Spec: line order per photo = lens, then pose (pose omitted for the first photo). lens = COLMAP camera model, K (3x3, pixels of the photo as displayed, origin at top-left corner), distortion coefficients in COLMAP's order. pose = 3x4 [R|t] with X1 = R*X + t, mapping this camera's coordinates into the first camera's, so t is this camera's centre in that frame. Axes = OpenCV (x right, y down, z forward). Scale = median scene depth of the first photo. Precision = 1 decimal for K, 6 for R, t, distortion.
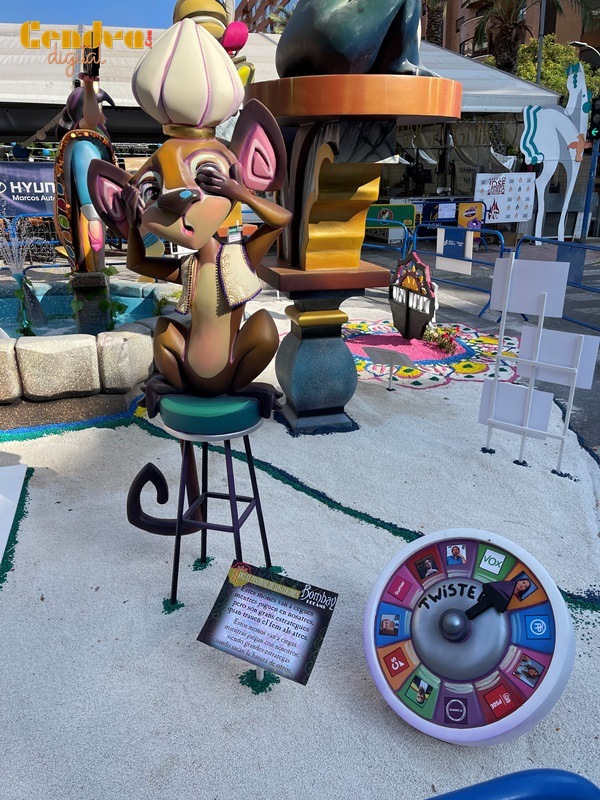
lens RADIAL K [[604.2, 0, 299.8], [0, 604.2, 404.5], [0, 0, 1]] dist [0.081084, -0.101855]
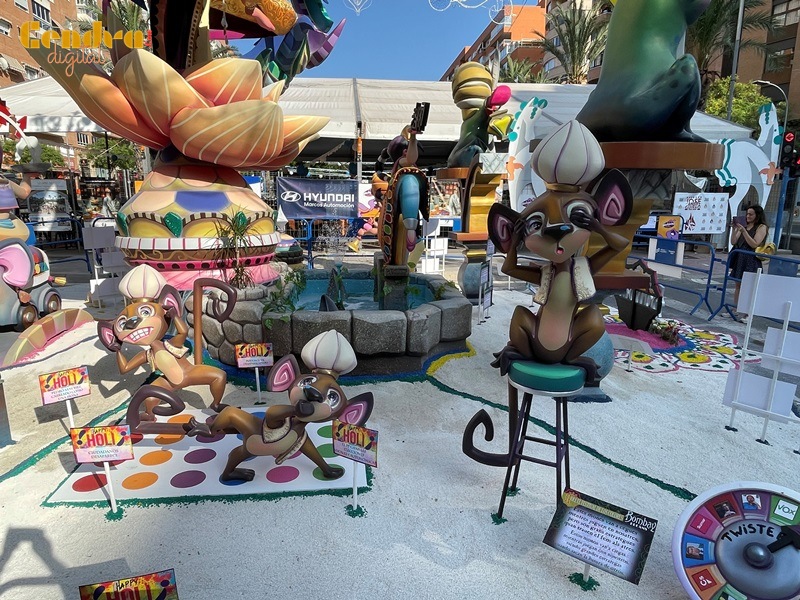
lens RADIAL K [[523.5, 0, 392.1], [0, 523.5, 304.4], [0, 0, 1]] dist [-0.009203, 0.003514]
pose [[0.981170, 0.059468, -0.183765, -0.161881], [-0.083445, 0.988562, -0.125628, 0.018144], [0.174192, 0.138597, 0.974909, -0.138217]]
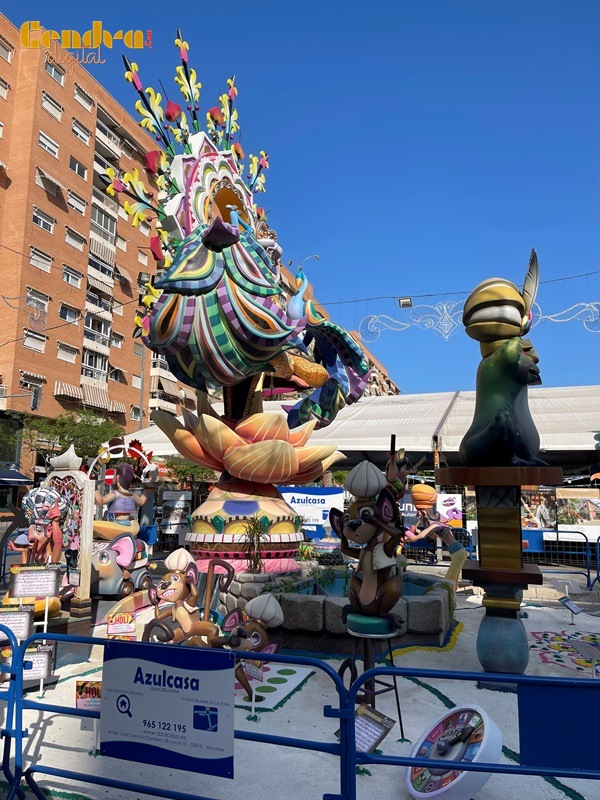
lens RADIAL K [[598.9, 0, 301.6], [0, 598.9, 399.8], [0, 0, 1]] dist [0.032470, -0.016587]
pose [[0.819015, -0.075442, -0.568790, 0.501349], [-0.211954, 0.881421, -0.422105, 0.141490], [0.533188, 0.466267, 0.705907, -0.515380]]
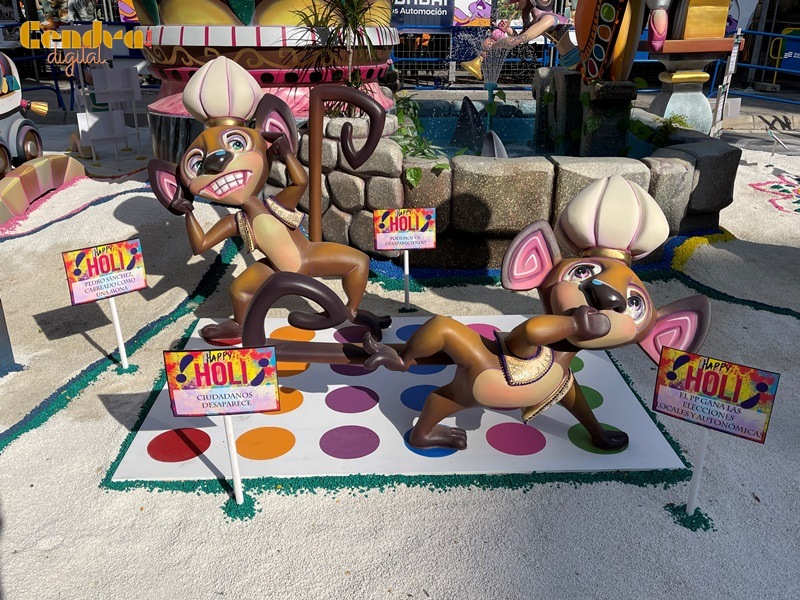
lens RADIAL K [[710.9, 0, 405.3], [0, 710.9, 296.4], [0, 0, 1]] dist [0.052839, -0.045232]
pose [[0.968777, 0.110920, -0.221738, -0.432418], [-0.104185, 0.993676, 0.041882, 0.054644], [0.224982, -0.017473, 0.974206, 0.047764]]
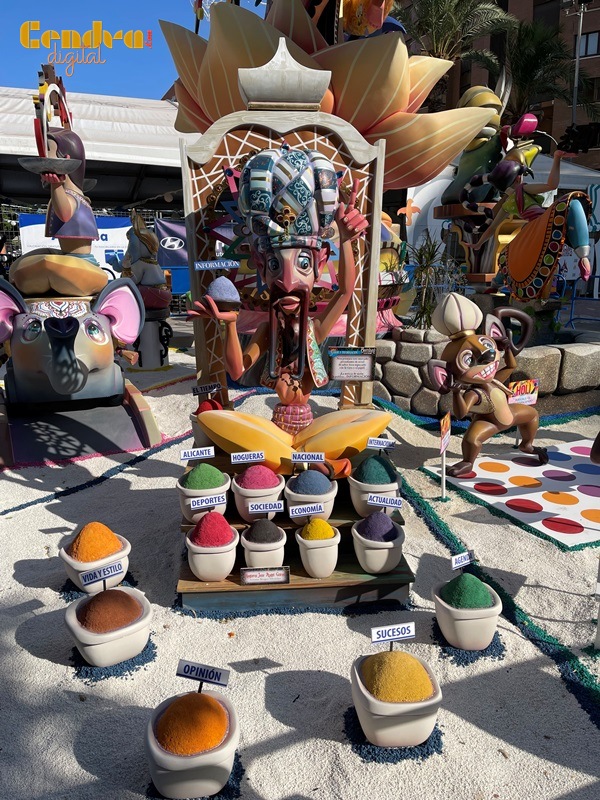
lens RADIAL K [[604.2, 0, 300.9], [0, 604.2, 403.8], [0, 0, 1]] dist [0.081084, -0.101855]
pose [[0.991311, -0.017511, 0.130371, -1.190653], [0.030733, 0.994501, -0.100112, 0.131211], [-0.127901, 0.103249, 0.986398, -0.198844]]
